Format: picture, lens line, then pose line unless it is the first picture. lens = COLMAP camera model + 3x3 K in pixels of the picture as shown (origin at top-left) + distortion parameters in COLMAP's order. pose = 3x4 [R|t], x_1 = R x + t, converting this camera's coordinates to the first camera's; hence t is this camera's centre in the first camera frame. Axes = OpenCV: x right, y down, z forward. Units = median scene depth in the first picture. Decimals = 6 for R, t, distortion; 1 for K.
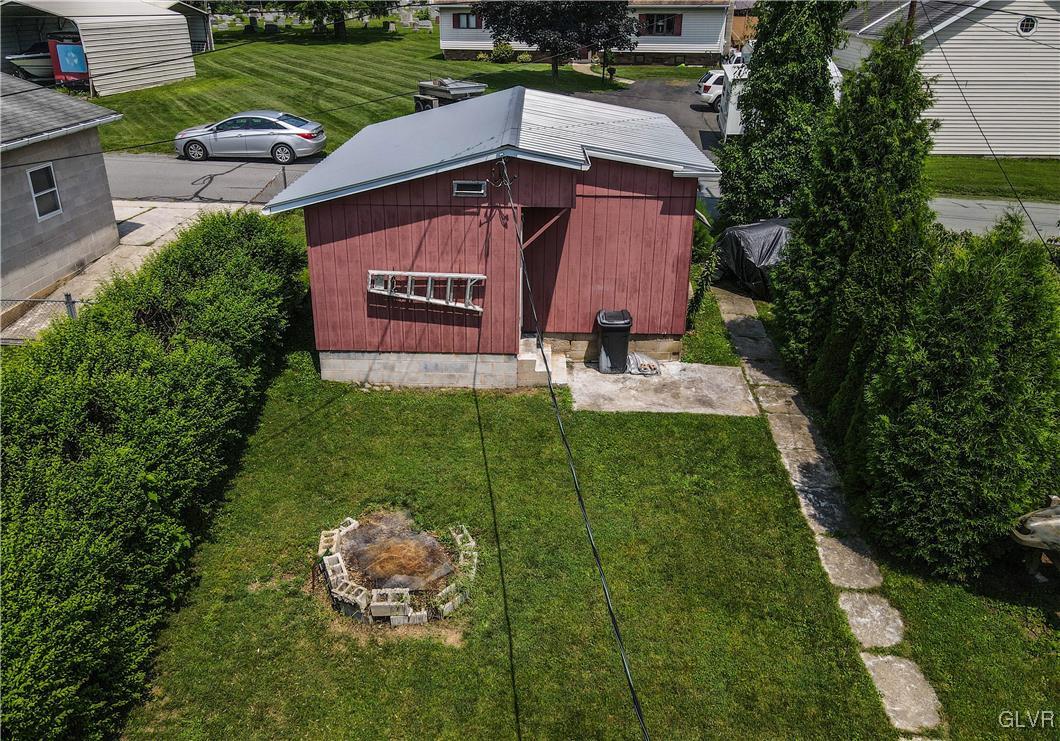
lens RADIAL K [[826.9, 0, 506.2], [0, 826.9, 354.0], [0, 0, 1]] dist [0.006071, 0.020752]
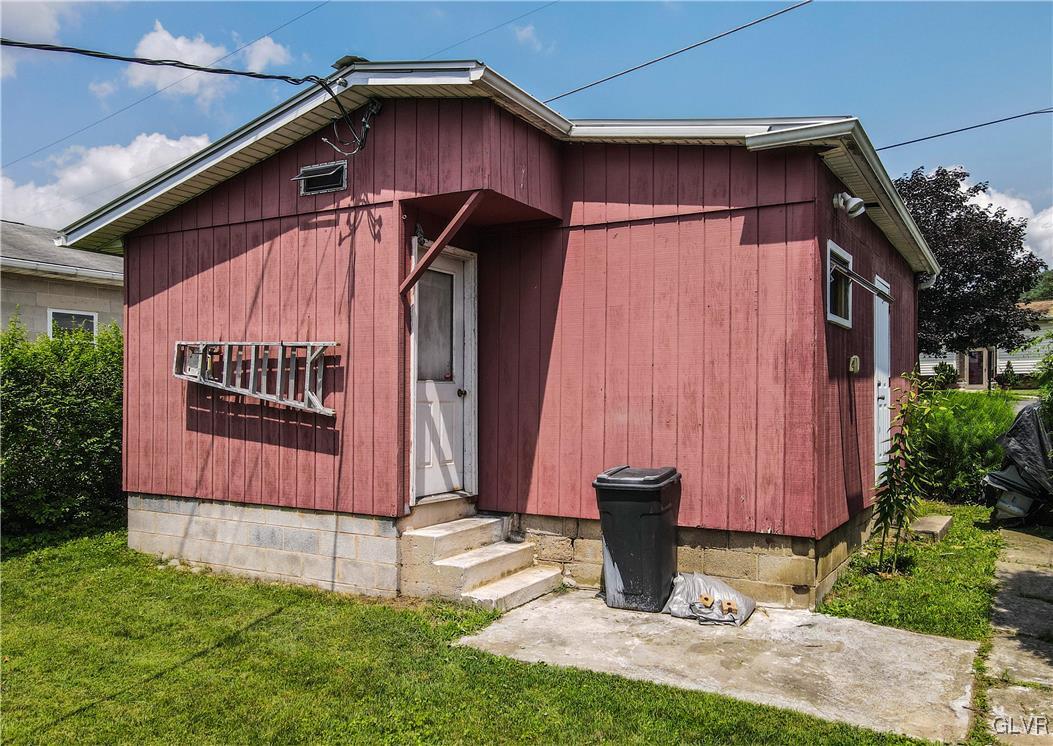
lens RADIAL K [[835.6, 0, 524.6], [0, 835.6, 399.1], [0, 0, 1]] dist [0.005628, 0.002472]
pose [[0.891067, 0.005492, -0.453838, 0.291521], [-0.187000, 0.915554, -0.356078, 0.093388], [0.413558, 0.402157, 0.816848, 0.609538]]
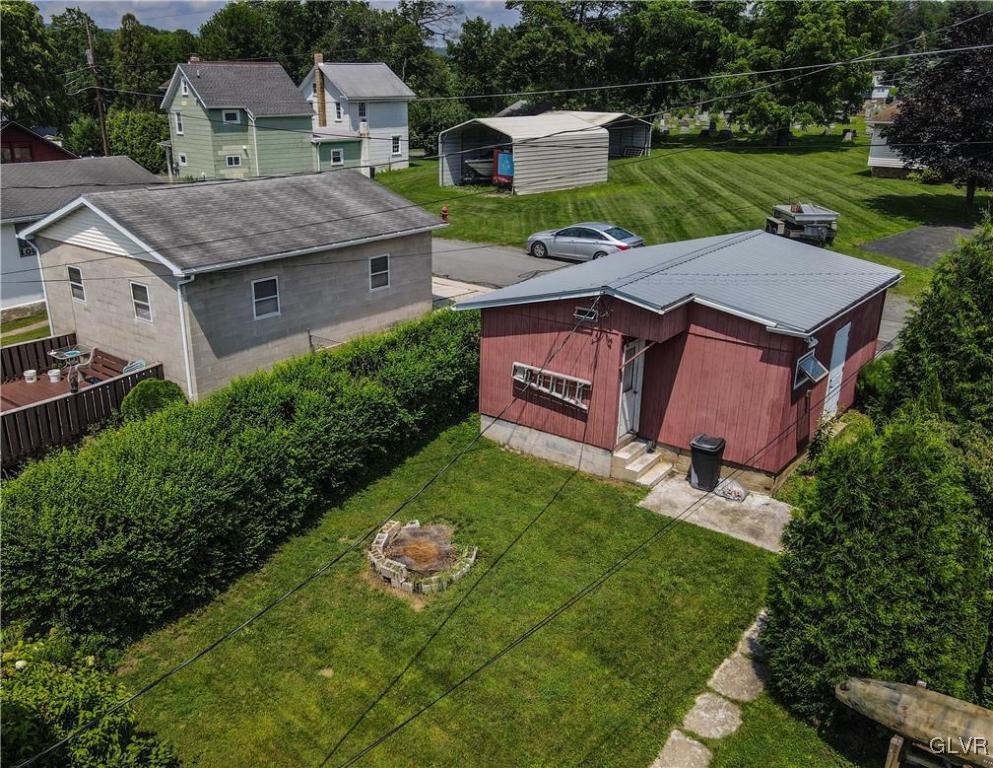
lens RADIAL K [[841.2, 0, 447.7], [0, 841.2, 398.8], [0, 0, 1]] dist [0.010242, 0.020251]
pose [[0.809819, 0.207536, -0.548746, 0.484872], [-0.236474, 0.971463, 0.018428, -0.039741], [0.536911, 0.114841, 0.835786, -0.188061]]
